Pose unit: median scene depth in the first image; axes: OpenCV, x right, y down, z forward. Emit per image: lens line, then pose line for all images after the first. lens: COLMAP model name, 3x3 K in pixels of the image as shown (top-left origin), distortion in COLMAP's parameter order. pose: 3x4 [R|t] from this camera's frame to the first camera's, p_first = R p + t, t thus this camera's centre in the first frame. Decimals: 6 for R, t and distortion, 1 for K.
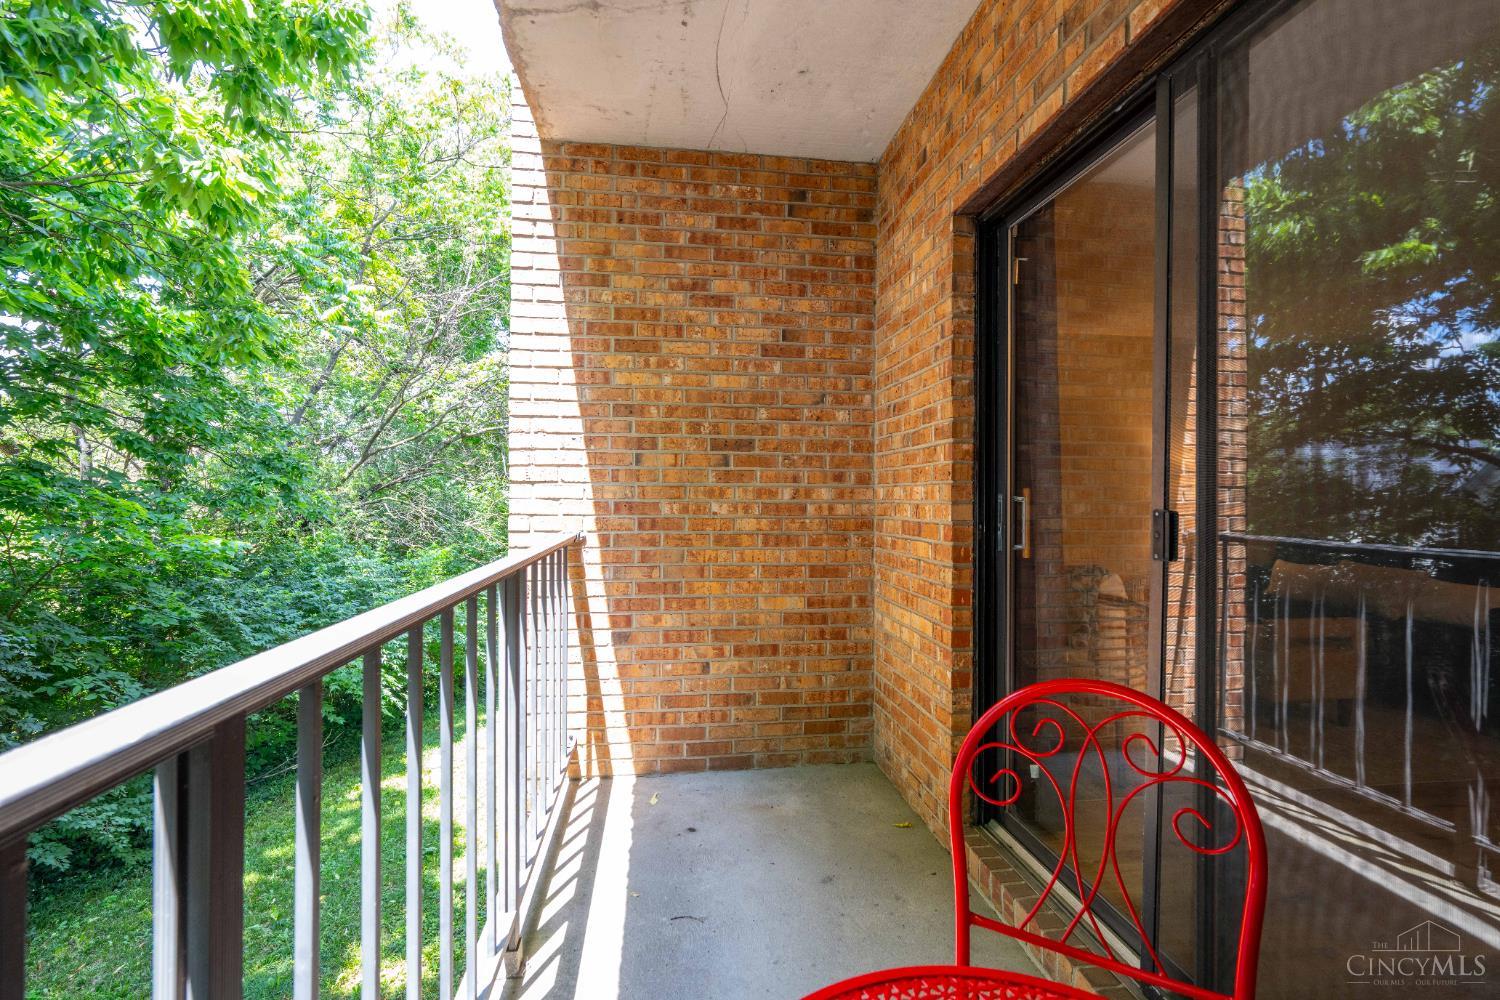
lens RADIAL K [[663.1, 0, 749.1], [0, 663.1, 497.2], [0, 0, 1]] dist [0.000013, 0.000659]
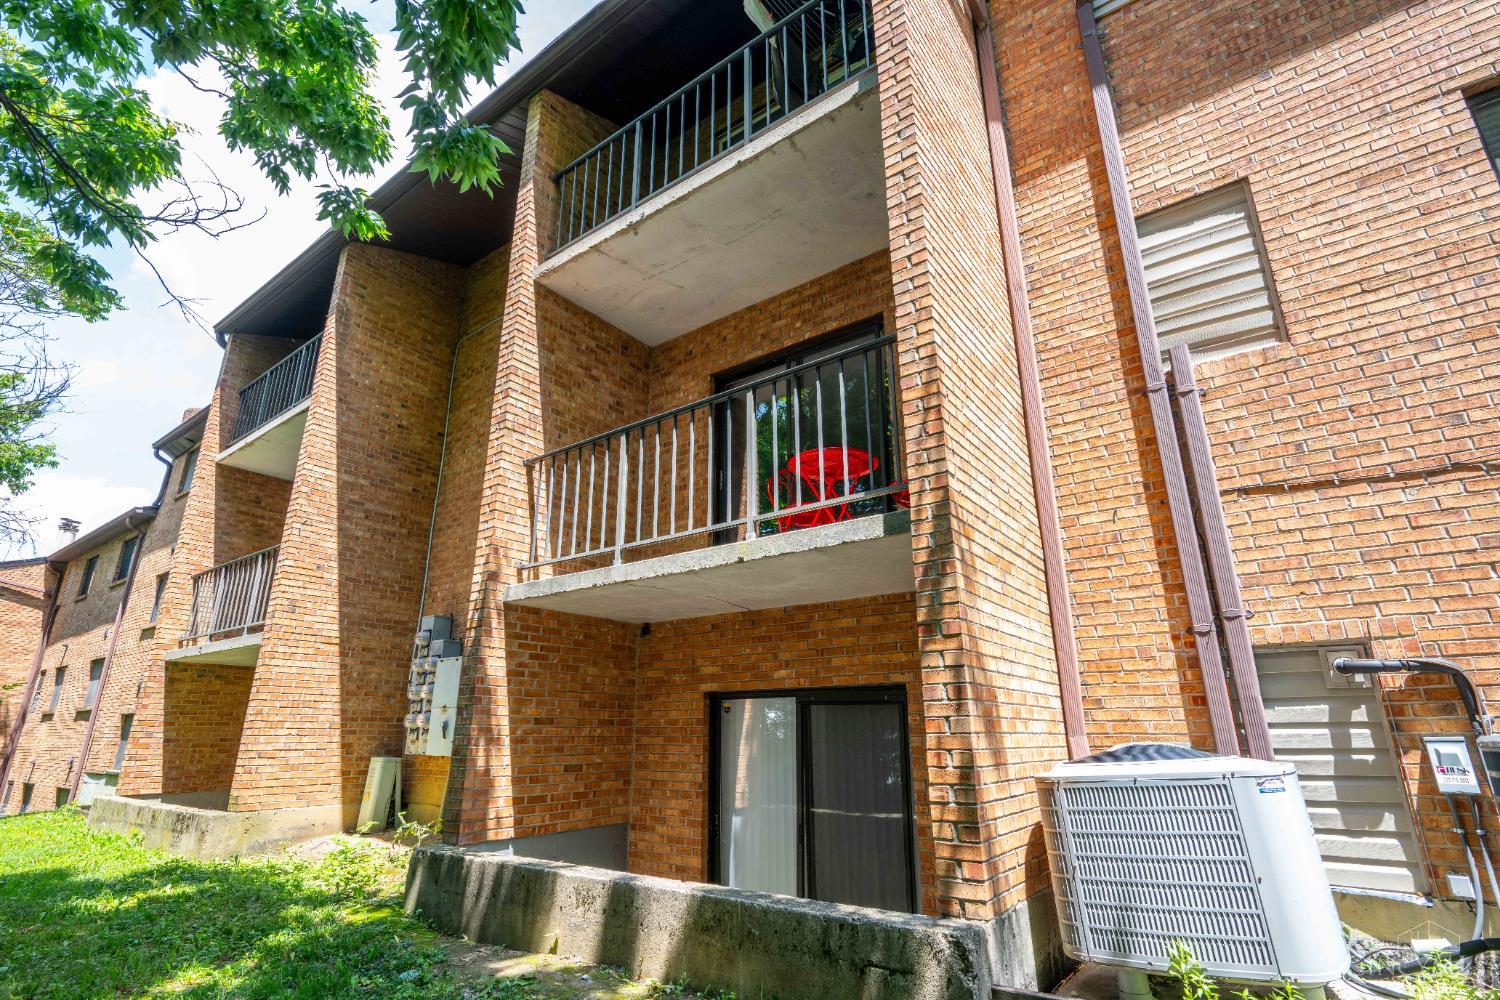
lens RADIAL K [[722.9, 0, 750.0], [0, 722.9, 500.0], [0, 0, 1]] dist [-0.000155, -0.000008]
pose [[0.698454, 0.214226, 0.682839, -1.219535], [0.005764, 0.952431, -0.304700, 0.799137], [-0.715631, 0.216755, 0.663995, -0.829332]]
